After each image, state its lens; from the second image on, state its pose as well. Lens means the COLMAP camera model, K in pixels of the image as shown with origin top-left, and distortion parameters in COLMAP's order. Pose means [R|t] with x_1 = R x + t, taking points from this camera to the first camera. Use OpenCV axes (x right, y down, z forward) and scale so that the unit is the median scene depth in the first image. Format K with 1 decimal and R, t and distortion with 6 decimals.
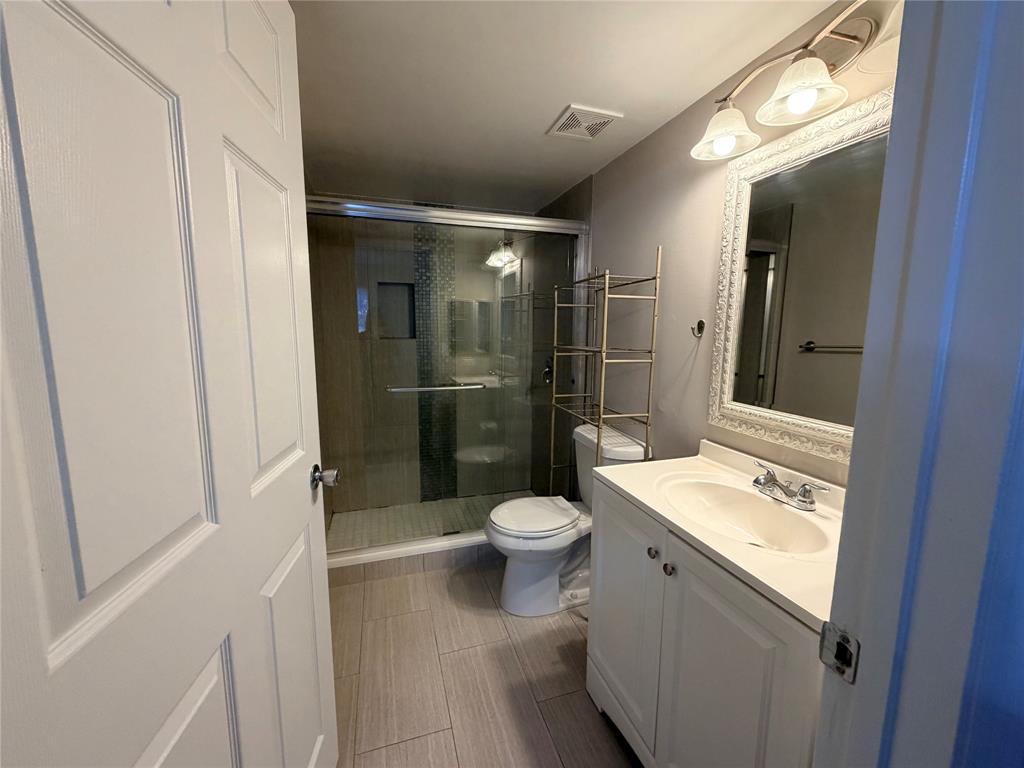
lens RADIAL K [[411.3, 0, 512.0], [0, 411.3, 384.0], [0, 0, 1]] dist [-0.003774, -0.000210]
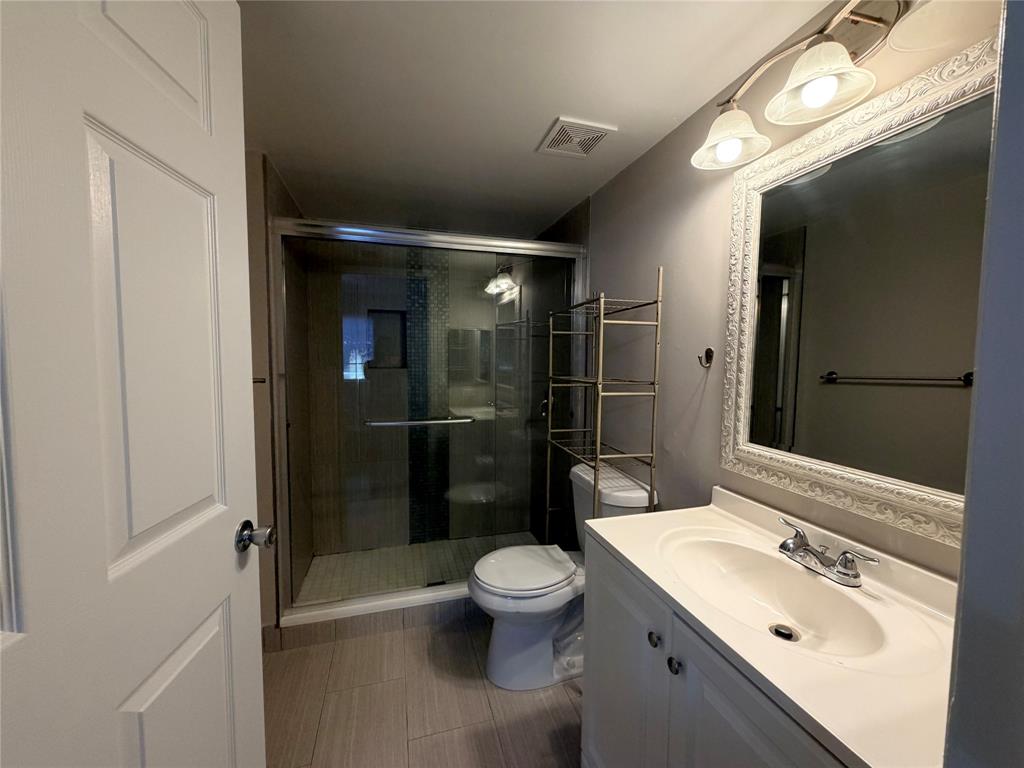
lens RADIAL K [[409.8, 0, 512.0], [0, 409.8, 384.0], [0, 0, 1]] dist [-0.001625, -0.000489]
pose [[0.999613, 0.000430, -0.027809, 0.055929], [-0.002338, 0.997642, -0.068600, -0.015773], [0.027714, 0.068638, 0.997257, 0.106413]]
